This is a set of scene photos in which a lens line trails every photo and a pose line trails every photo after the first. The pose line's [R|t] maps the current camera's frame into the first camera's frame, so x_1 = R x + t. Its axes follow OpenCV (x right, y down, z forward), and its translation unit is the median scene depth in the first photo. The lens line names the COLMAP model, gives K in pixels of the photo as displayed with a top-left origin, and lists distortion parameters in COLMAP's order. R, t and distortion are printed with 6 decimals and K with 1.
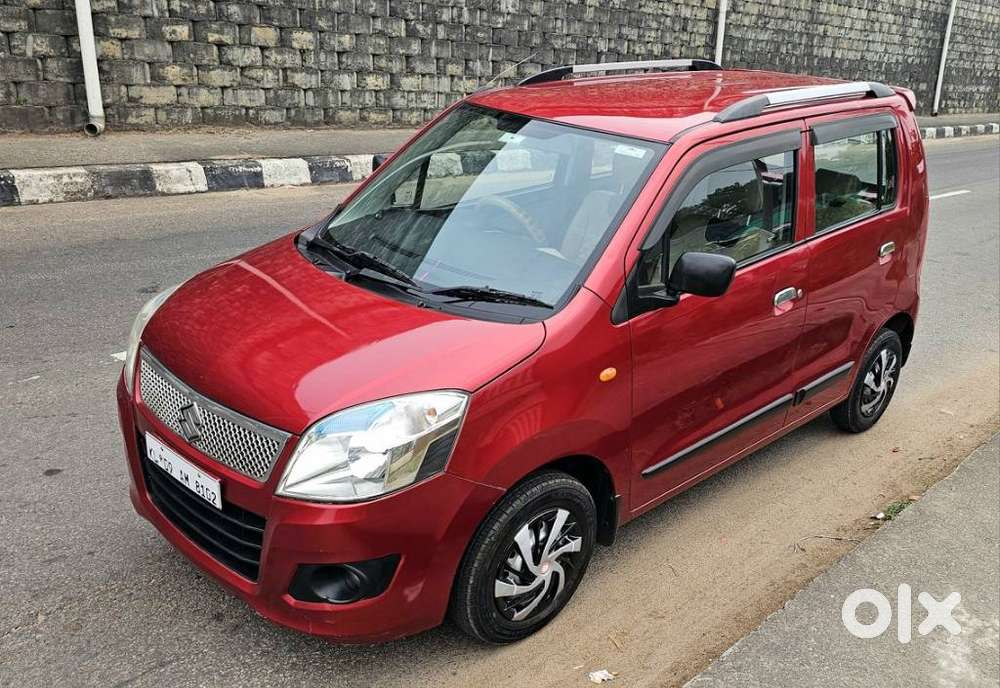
lens RADIAL K [[865.3, 0, 635.8], [0, 865.3, 394.3], [0, 0, 1]] dist [0.077979, -0.094409]
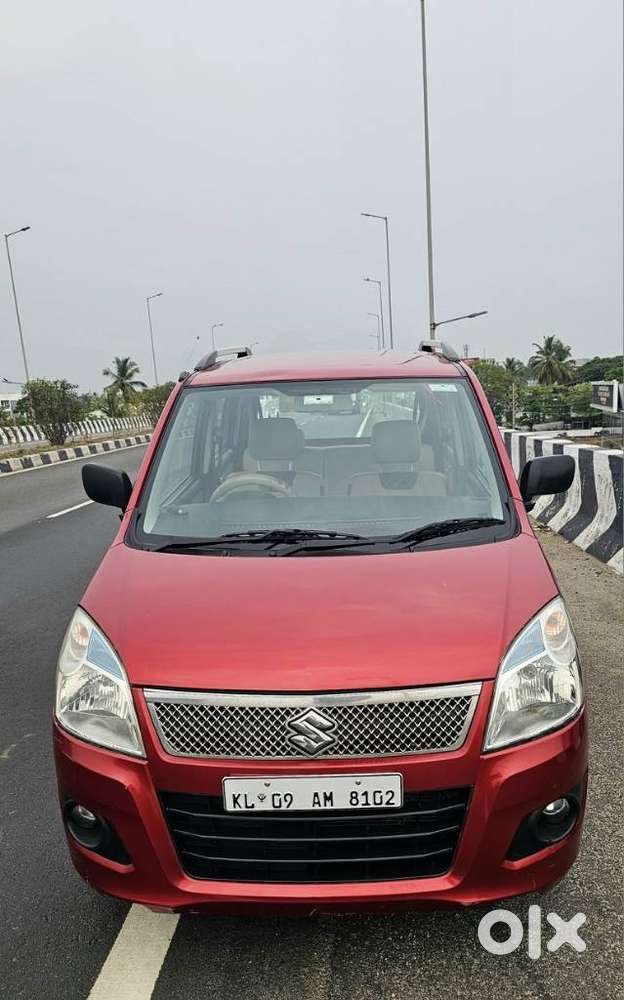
lens RADIAL K [[823.5, 0, 330.2], [0, 823.5, 599.8], [0, 0, 1]] dist [0.072700, -0.005405]
pose [[0.788771, -0.269852, 0.552287, -0.879222], [0.335434, 0.941875, -0.018855, -0.066023], [-0.515097, 0.200128, 0.833441, 0.297928]]
